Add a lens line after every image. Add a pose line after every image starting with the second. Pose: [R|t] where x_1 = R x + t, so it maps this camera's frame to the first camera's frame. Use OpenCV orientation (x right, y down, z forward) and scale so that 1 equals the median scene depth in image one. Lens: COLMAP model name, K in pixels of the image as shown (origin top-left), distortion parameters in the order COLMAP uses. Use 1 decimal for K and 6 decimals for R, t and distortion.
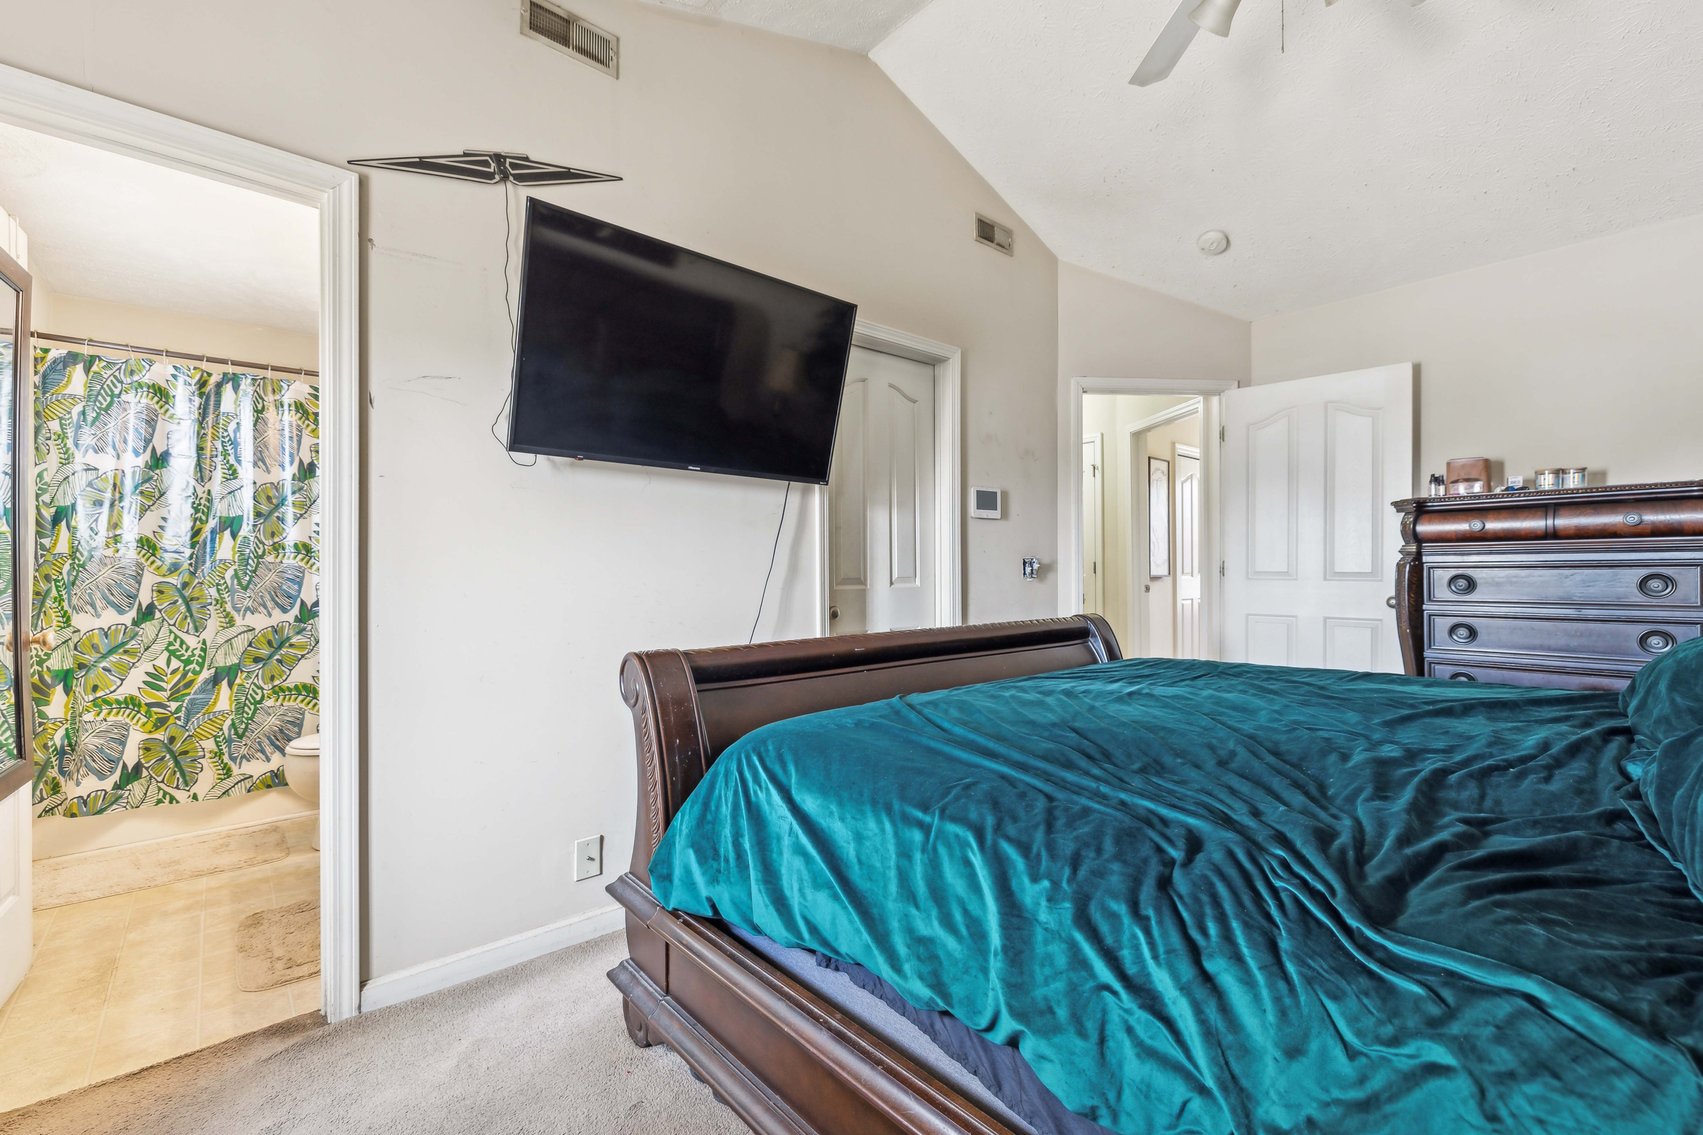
lens RADIAL K [[735.7, 0, 851.5], [0, 735.7, 555.6], [0, 0, 1]] dist [0.002683, -0.000632]
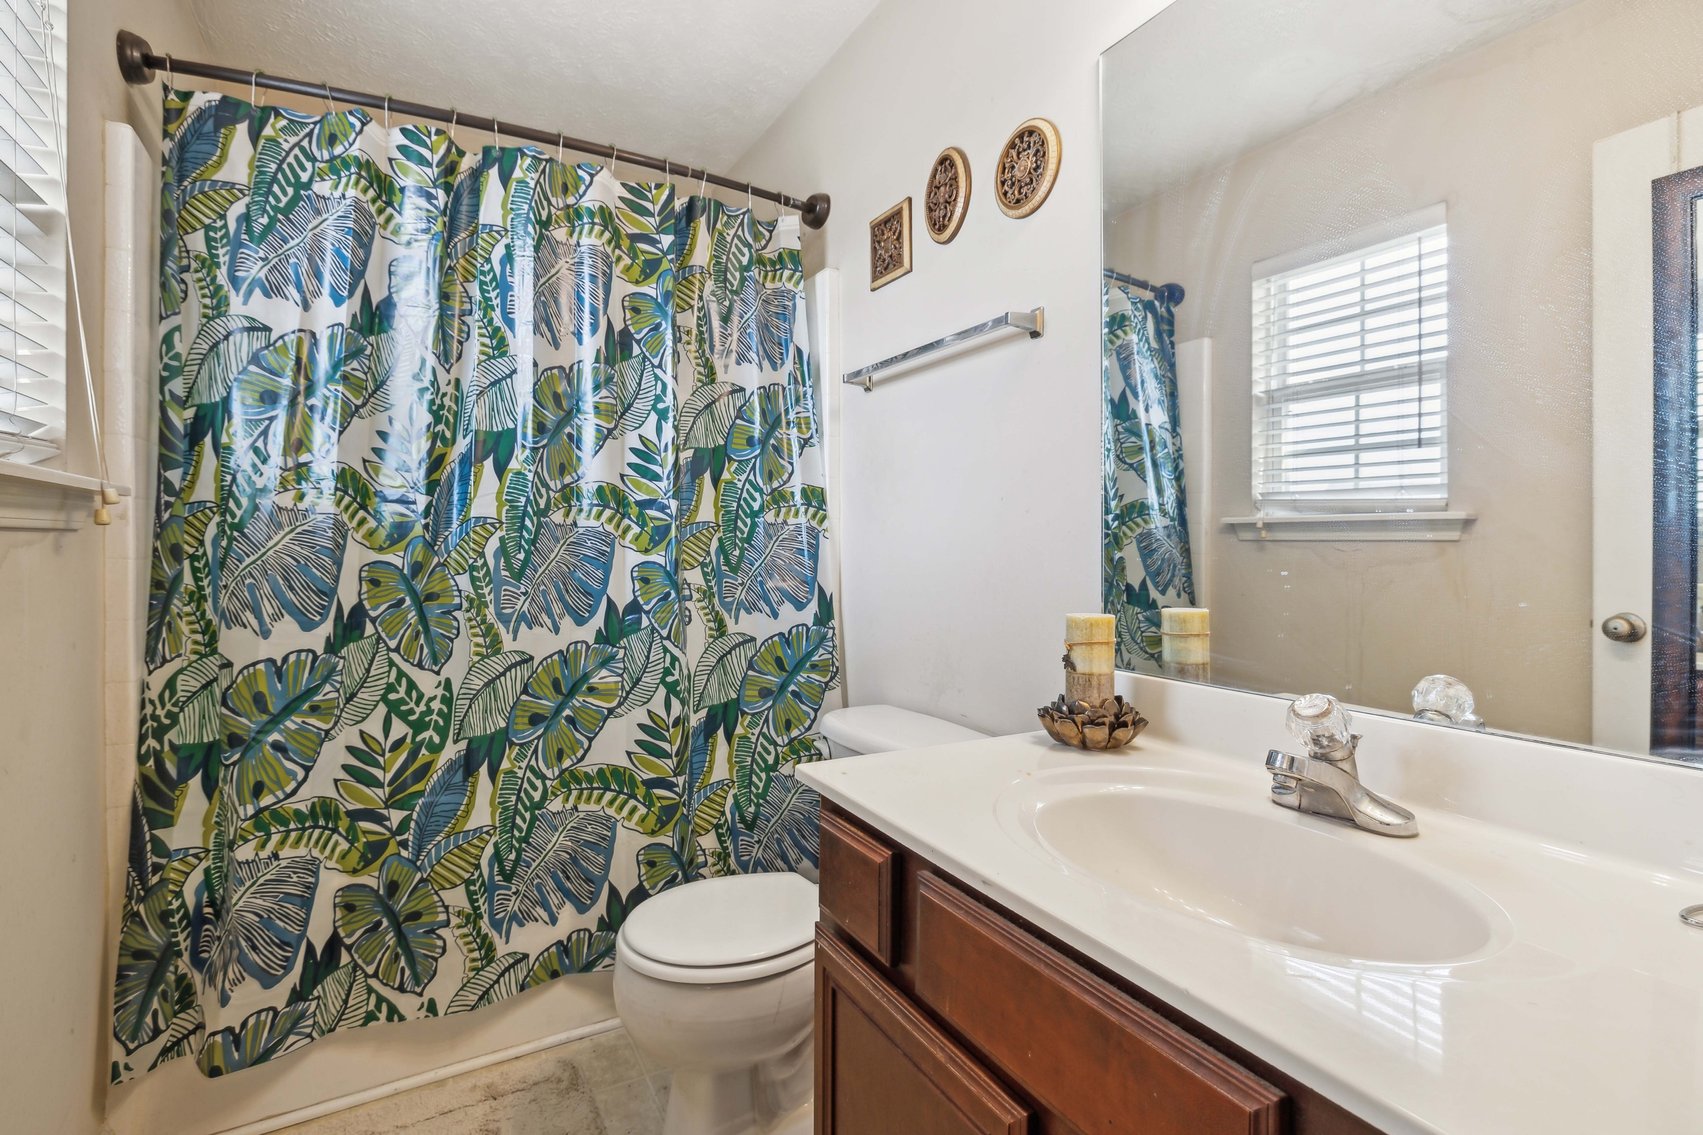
lens RADIAL K [[822.3, 0, 849.2], [0, 822.3, 514.7], [0, 0, 1]] dist [-0.007334, 0.001106]
pose [[0.983480, 0.009443, -0.180768, -0.525071], [-0.010535, 0.999932, -0.005081, 0.003710], [0.180708, 0.006901, 0.983513, 0.516335]]
